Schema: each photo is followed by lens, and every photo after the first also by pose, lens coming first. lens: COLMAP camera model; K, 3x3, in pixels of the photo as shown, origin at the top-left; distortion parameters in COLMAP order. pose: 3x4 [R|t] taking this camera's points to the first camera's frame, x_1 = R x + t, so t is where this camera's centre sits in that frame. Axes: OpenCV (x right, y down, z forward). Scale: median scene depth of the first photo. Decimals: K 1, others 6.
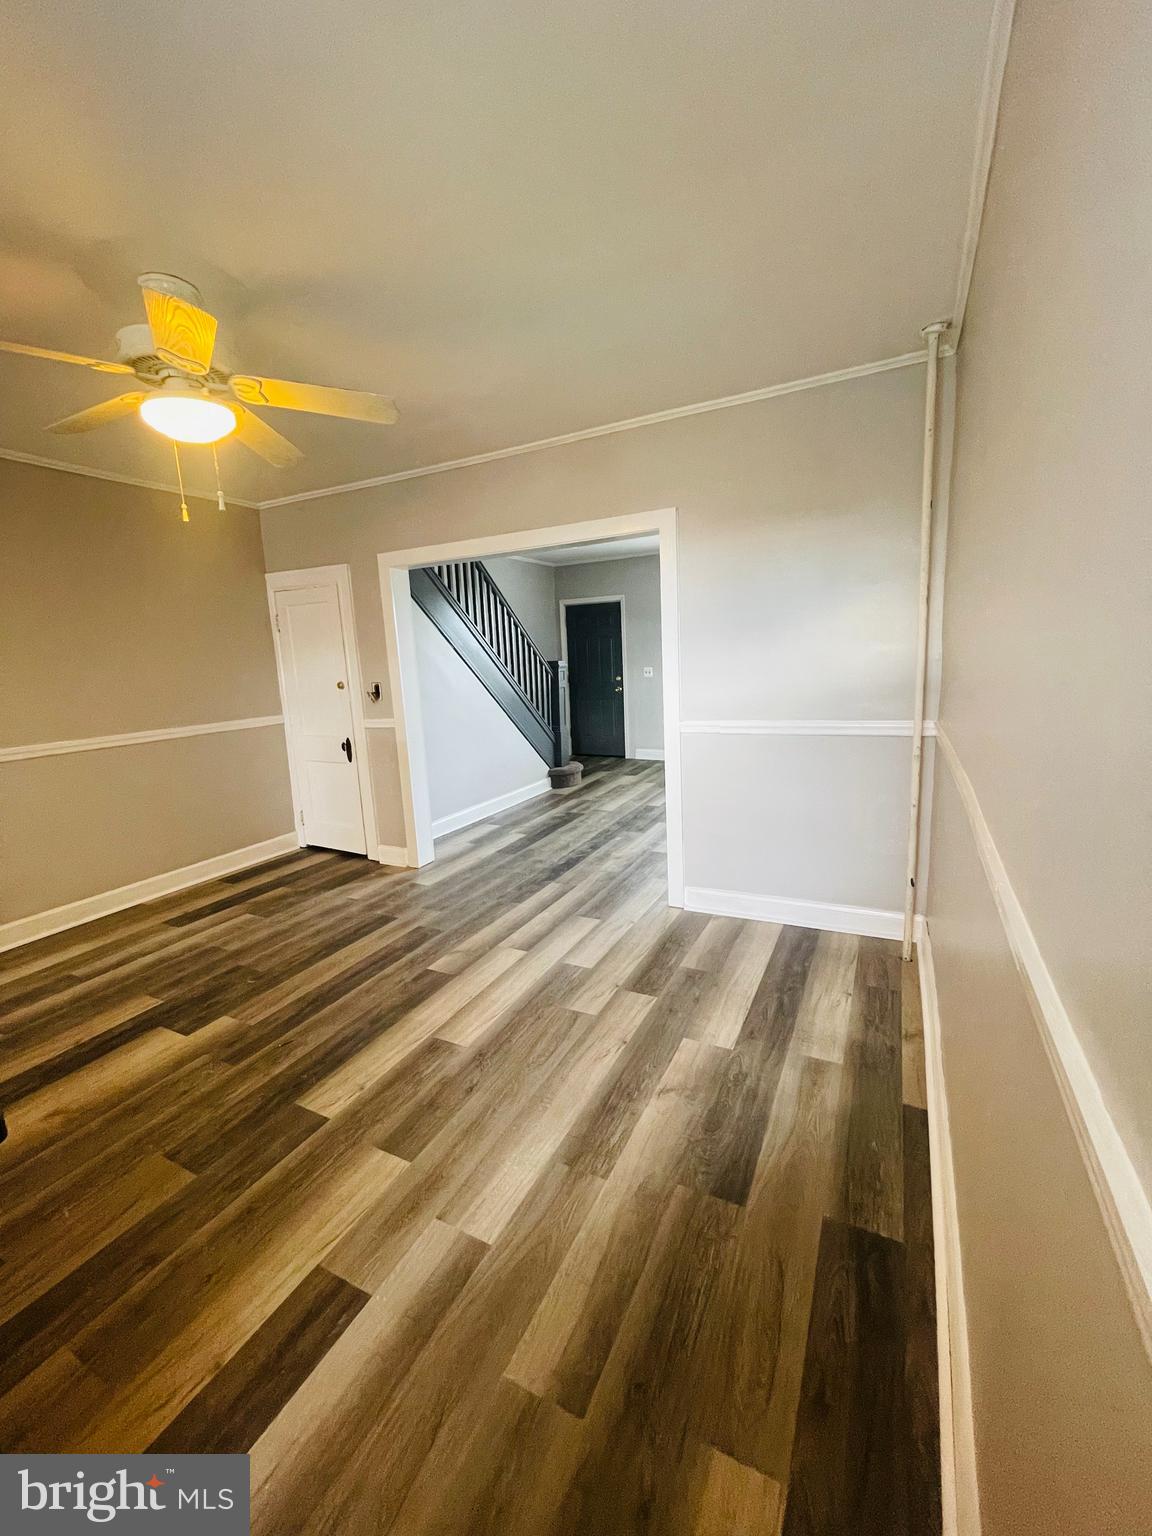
lens RADIAL K [[617.8, 0, 573.0], [0, 617.8, 764.5], [0, 0, 1]] dist [-0.002318, -0.000213]
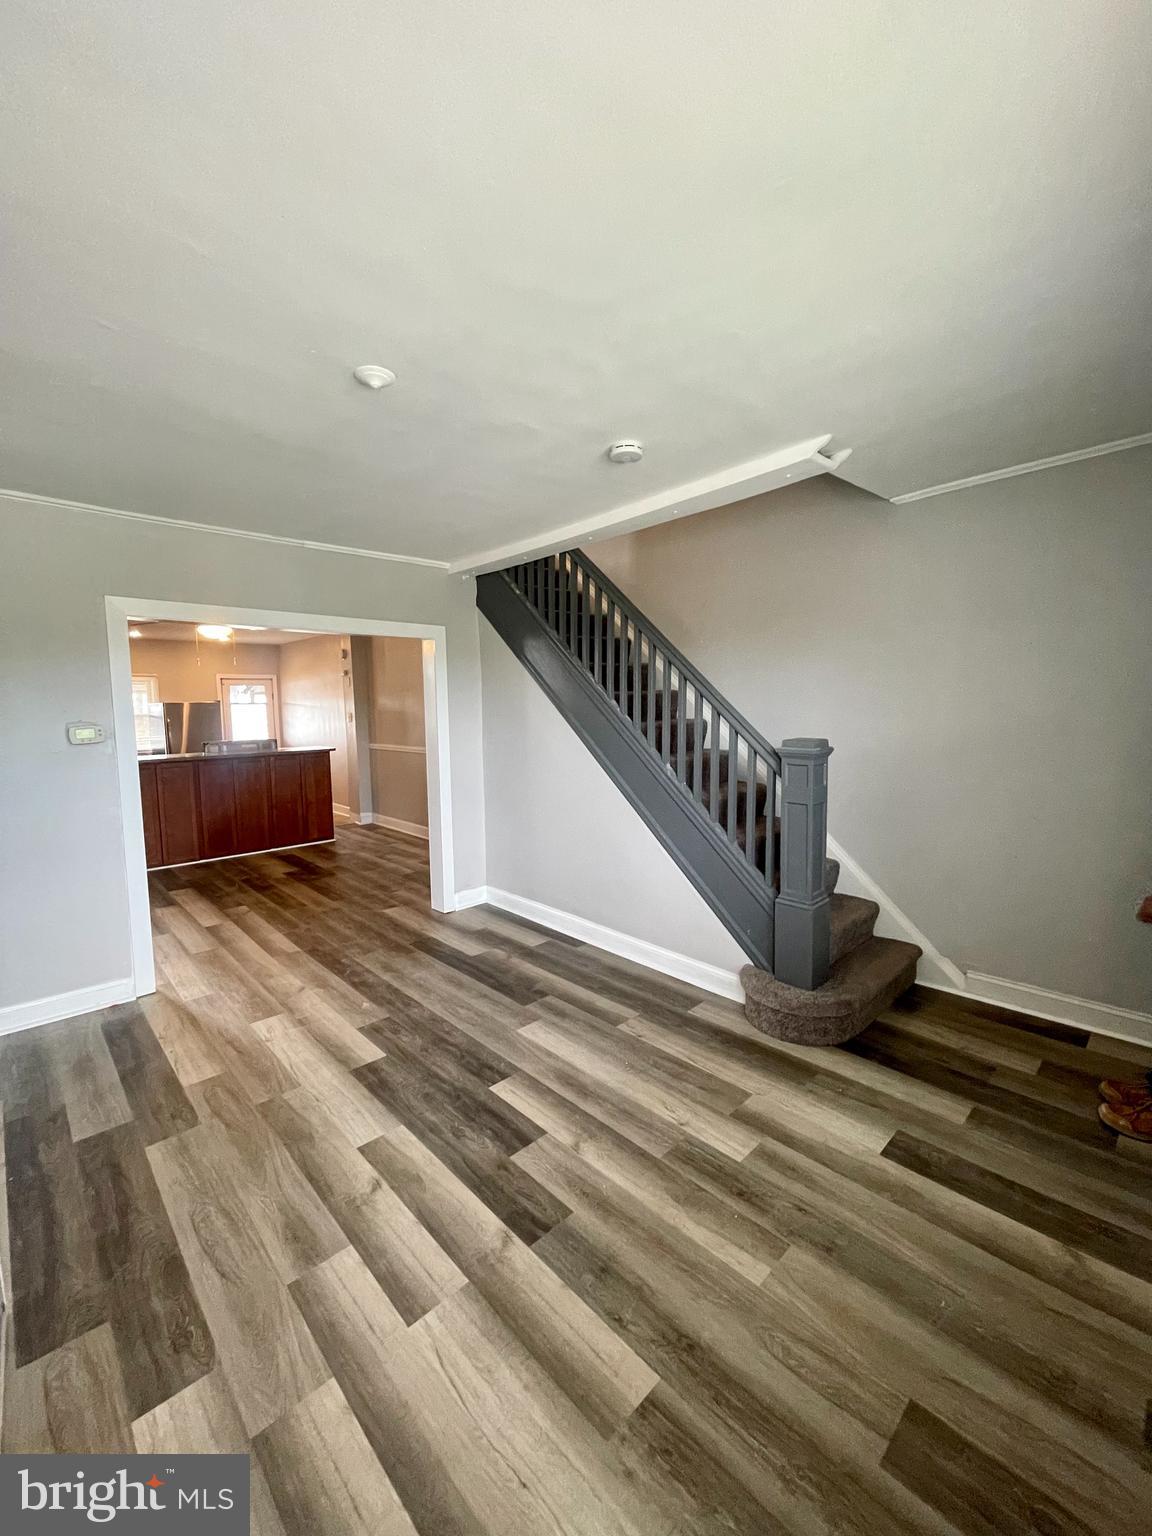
lens RADIAL K [[617.8, 0, 573.0], [0, 617.8, 764.5], [0, 0, 1]] dist [-0.002318, -0.000213]
pose [[-0.333962, 0.144731, -0.931409, 0.665483], [-0.131895, 0.971244, 0.198212, -0.338559], [0.933313, 0.189043, -0.305269, 1.541538]]
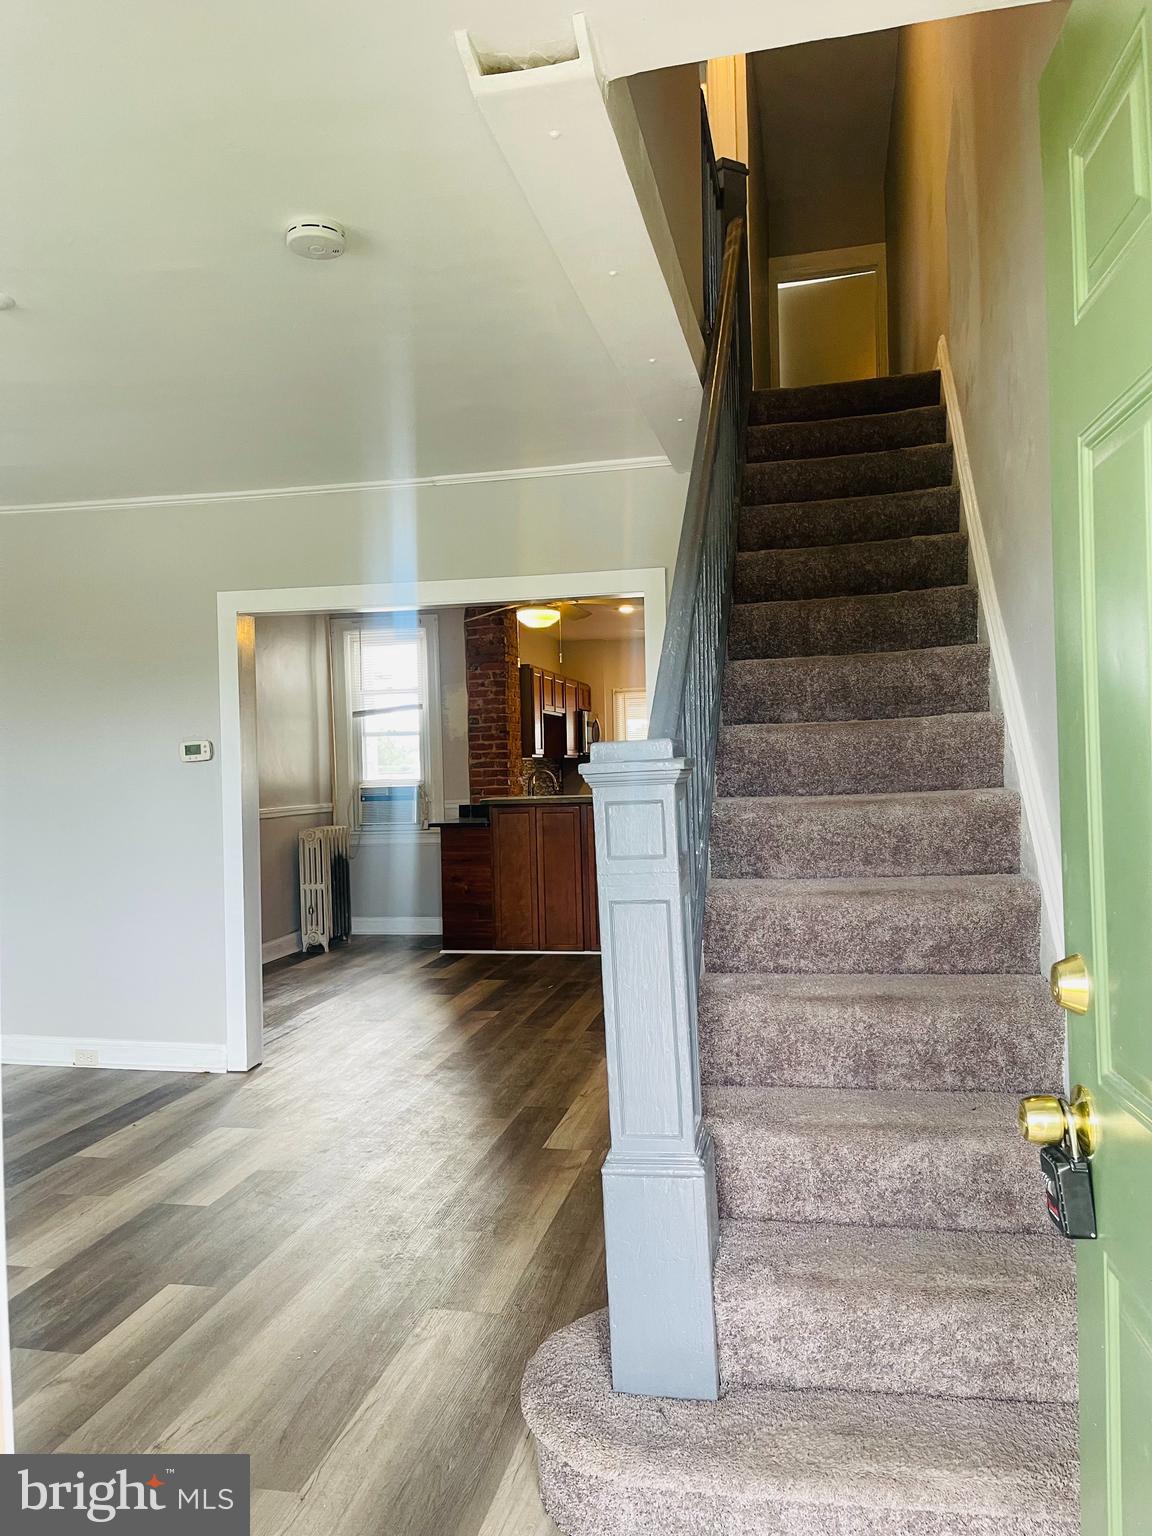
lens RADIAL K [[1154.7, 0, 576.0], [0, 1154.7, 768.0], [0, 0, 1]] dist [0.046292, -0.063720]
pose [[-0.961379, 0.080965, -0.263050, 0.107889], [0.034064, 0.983406, 0.178190, -0.337593], [0.273112, 0.162347, -0.948184, 2.035406]]
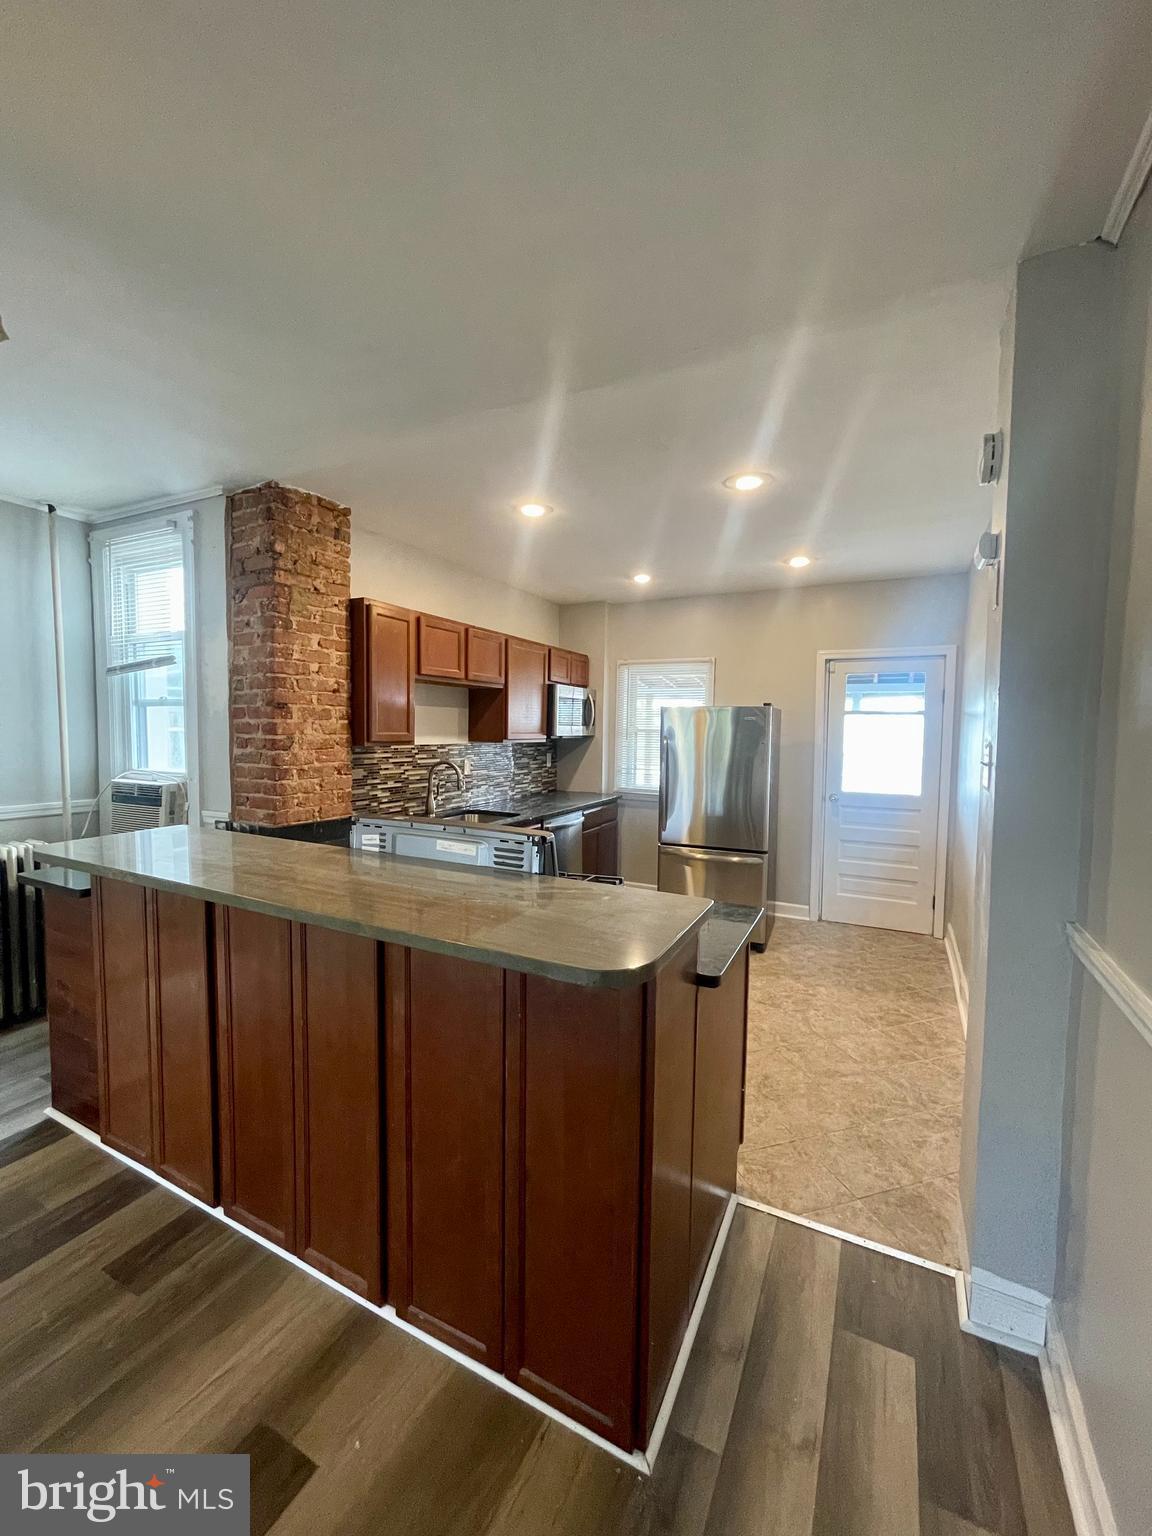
lens RADIAL K [[617.8, 0, 573.0], [0, 617.8, 764.5], [0, 0, 1]] dist [-0.002318, -0.000213]
pose [[-0.999203, 0.039671, 0.004417, -0.623924], [0.039599, 0.971256, 0.234720, -0.119207], [0.005022, 0.234707, -0.972053, 0.697581]]
